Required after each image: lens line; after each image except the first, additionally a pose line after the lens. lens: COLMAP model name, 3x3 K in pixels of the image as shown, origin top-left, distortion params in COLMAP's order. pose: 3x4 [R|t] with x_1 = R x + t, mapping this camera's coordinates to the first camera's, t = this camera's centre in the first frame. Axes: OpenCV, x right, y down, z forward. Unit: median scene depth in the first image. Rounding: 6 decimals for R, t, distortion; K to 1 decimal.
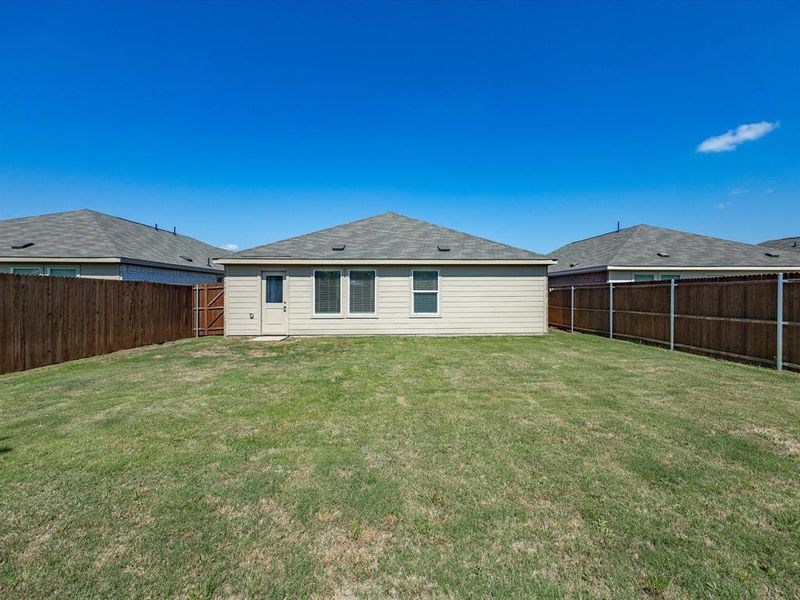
lens RADIAL K [[353.5, 0, 403.5], [0, 353.5, 296.6], [0, 0, 1]] dist [-0.010411, 0.000370]
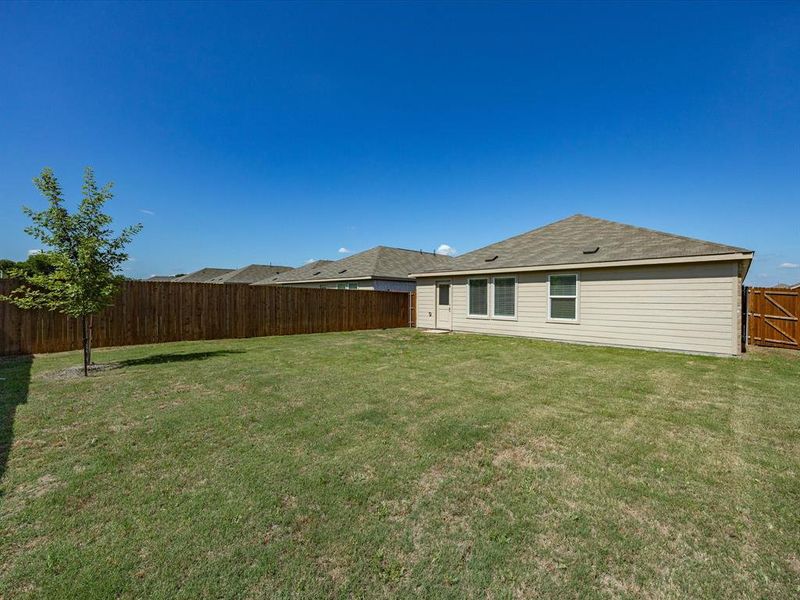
lens RADIAL K [[353.5, 0, 403.5], [0, 353.5, 296.6], [0, 0, 1]] dist [-0.010411, 0.000370]
pose [[0.650959, 0.002242, -0.759109, 0.528619], [-0.012630, 0.999889, -0.007877, -0.001504], [0.759008, 0.014715, 0.650915, 0.027609]]
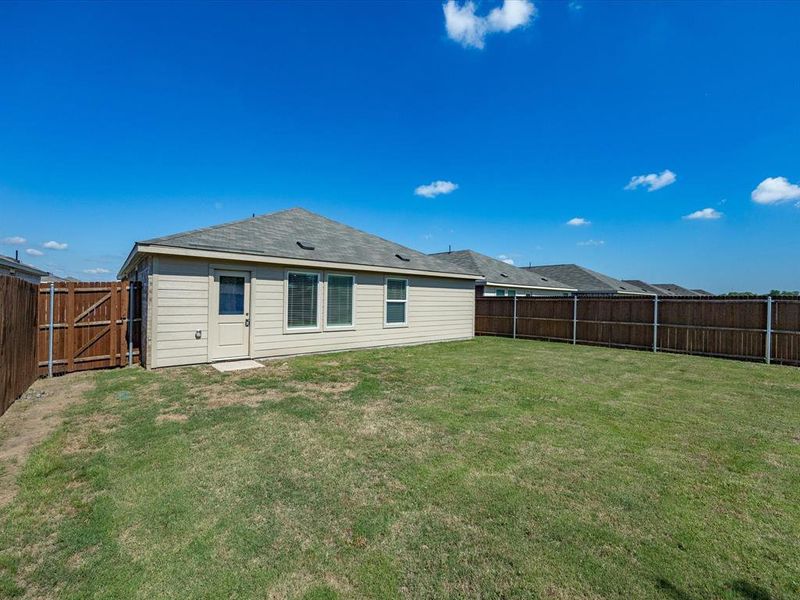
lens RADIAL K [[343.5, 0, 412.2], [0, 343.5, 302.3], [0, 0, 1]] dist [-0.001203, -0.000007]
pose [[0.784832, 0.010285, 0.619623, -0.502856], [-0.011700, 0.999930, -0.001779, -0.009798], [-0.619598, -0.005853, 0.784897, 0.230911]]
